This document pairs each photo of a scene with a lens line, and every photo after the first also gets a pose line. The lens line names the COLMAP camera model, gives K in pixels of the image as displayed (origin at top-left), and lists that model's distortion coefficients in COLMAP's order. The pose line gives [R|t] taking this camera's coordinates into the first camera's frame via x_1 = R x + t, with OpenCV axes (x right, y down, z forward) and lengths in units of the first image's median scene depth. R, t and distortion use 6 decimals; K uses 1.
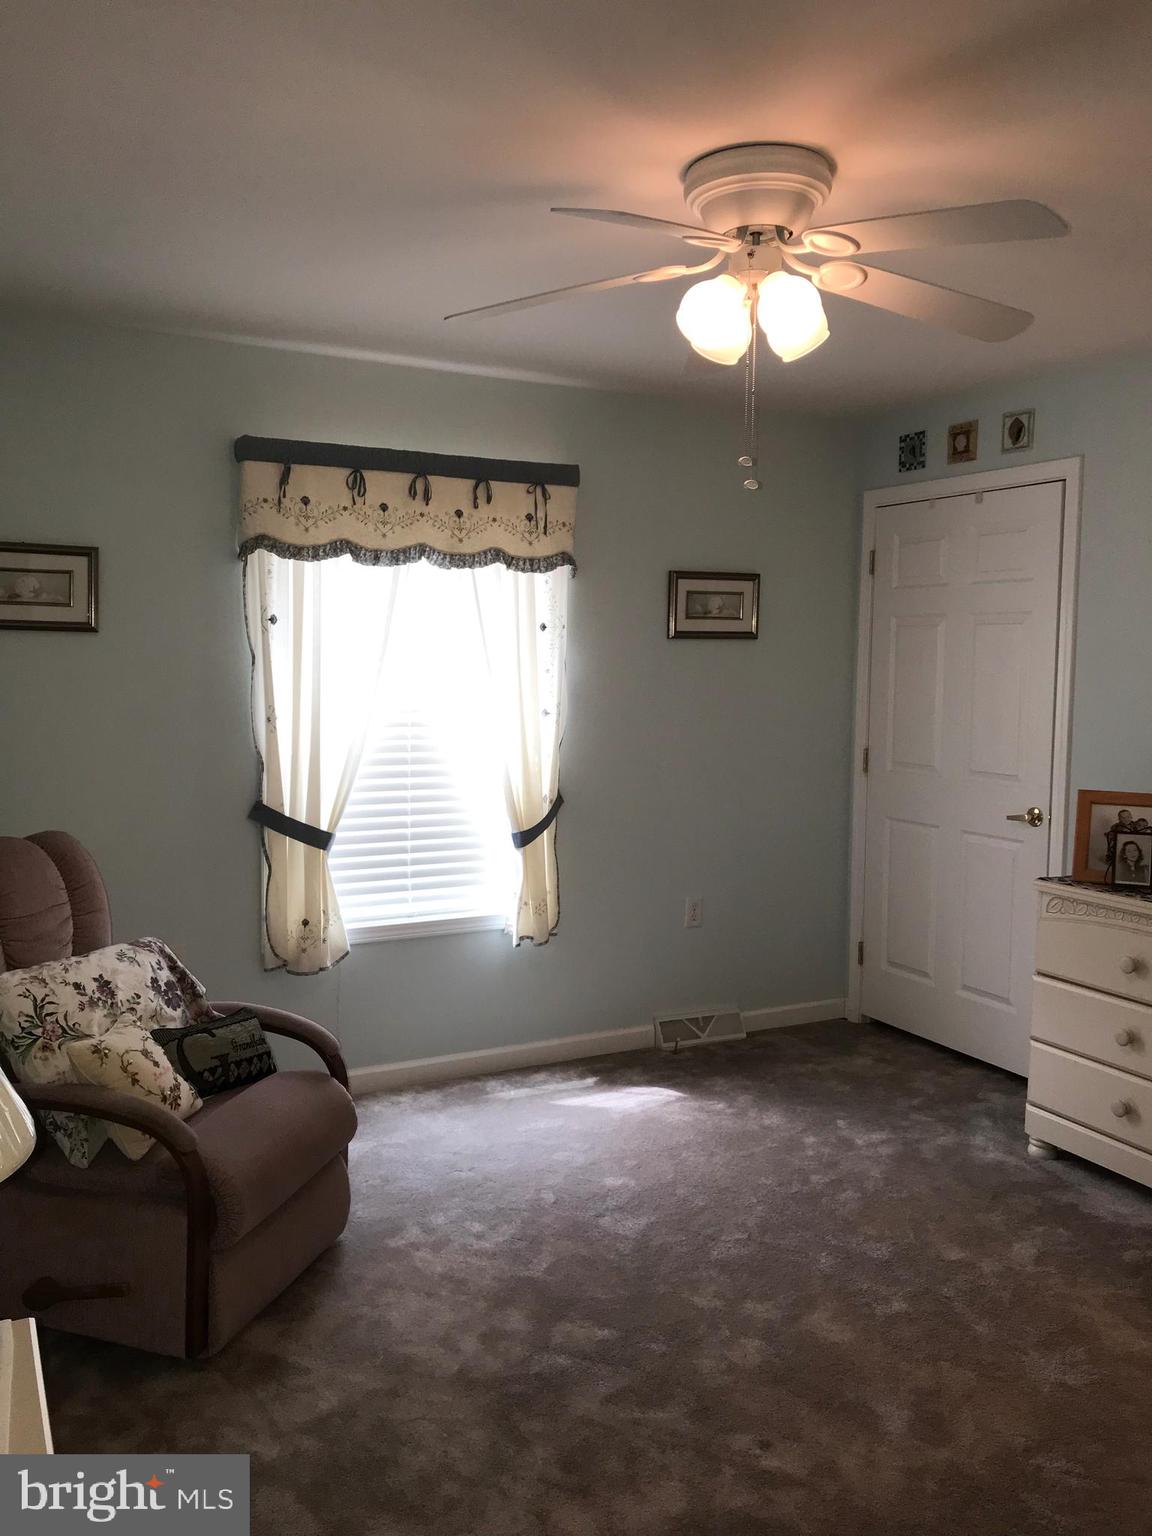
lens RADIAL K [[1247.9, 0, 576.0], [0, 1247.9, 768.0], [0, 0, 1]] dist [0.043151, -0.067749]
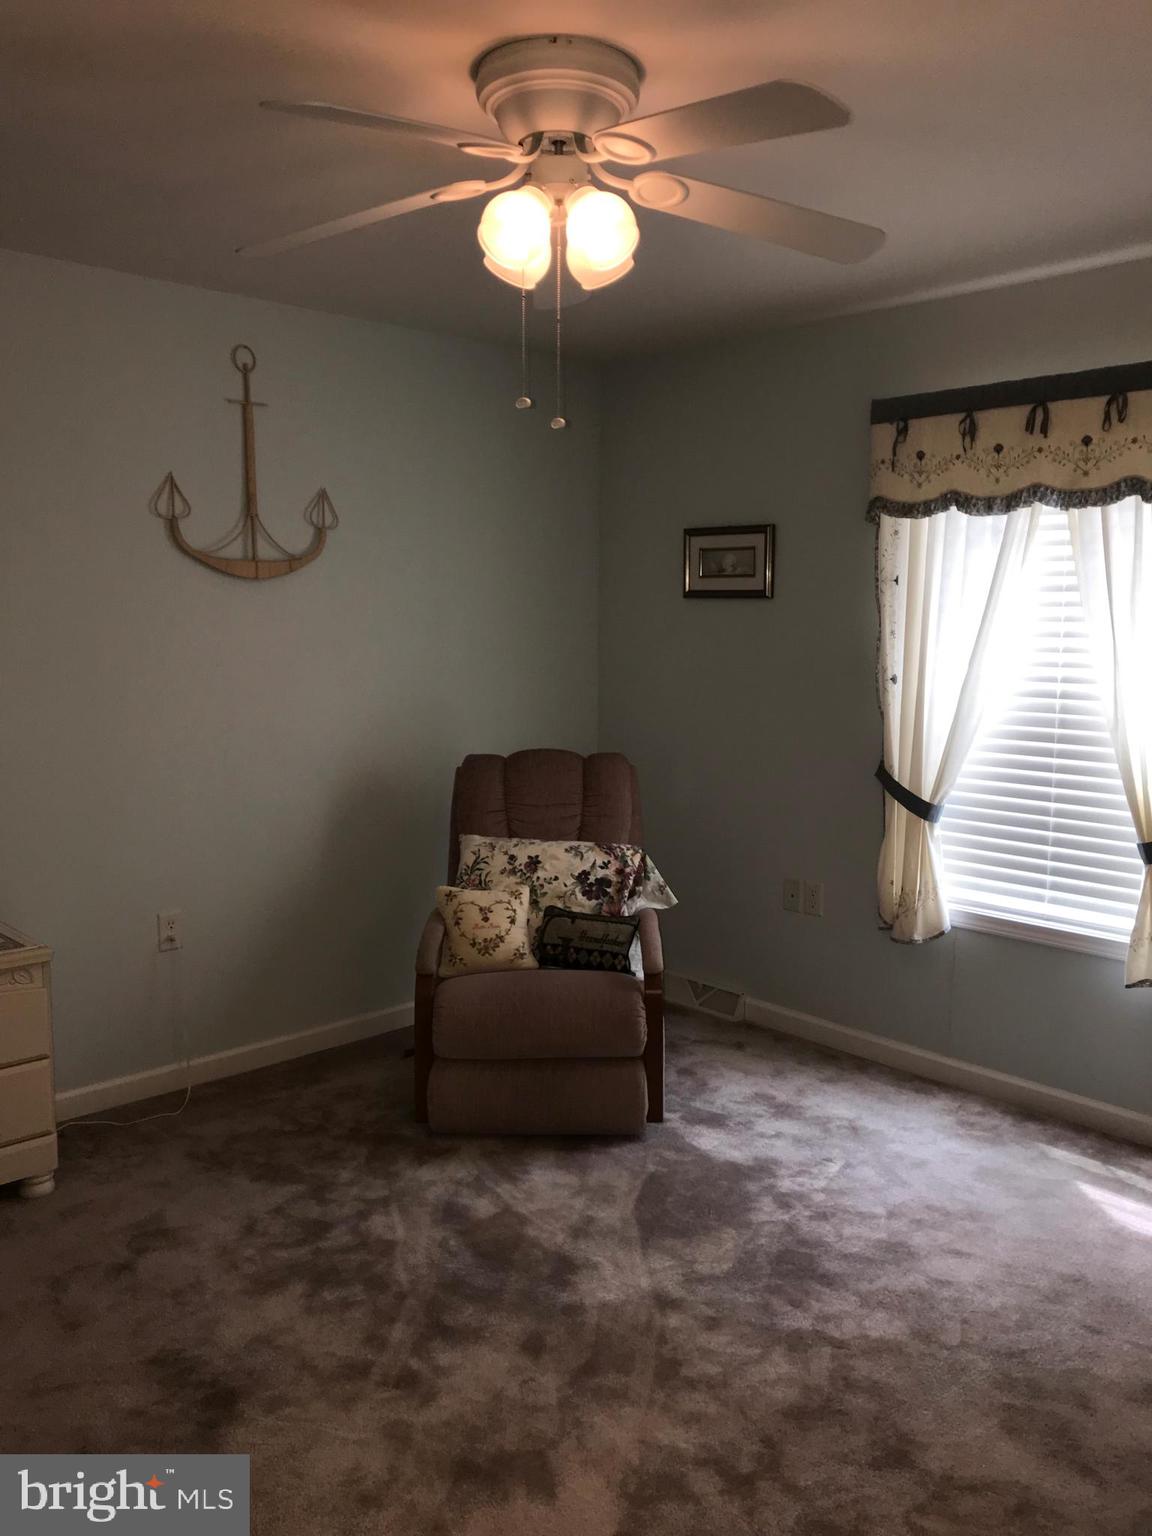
lens RADIAL K [[1247.9, 0, 576.0], [0, 1247.9, 768.0], [0, 0, 1]] dist [0.043151, -0.067749]
pose [[0.265149, 0.109010, -0.958025, 0.648410], [-0.085443, 0.992336, 0.089267, -0.036734], [0.960414, 0.058187, 0.272431, 0.481121]]
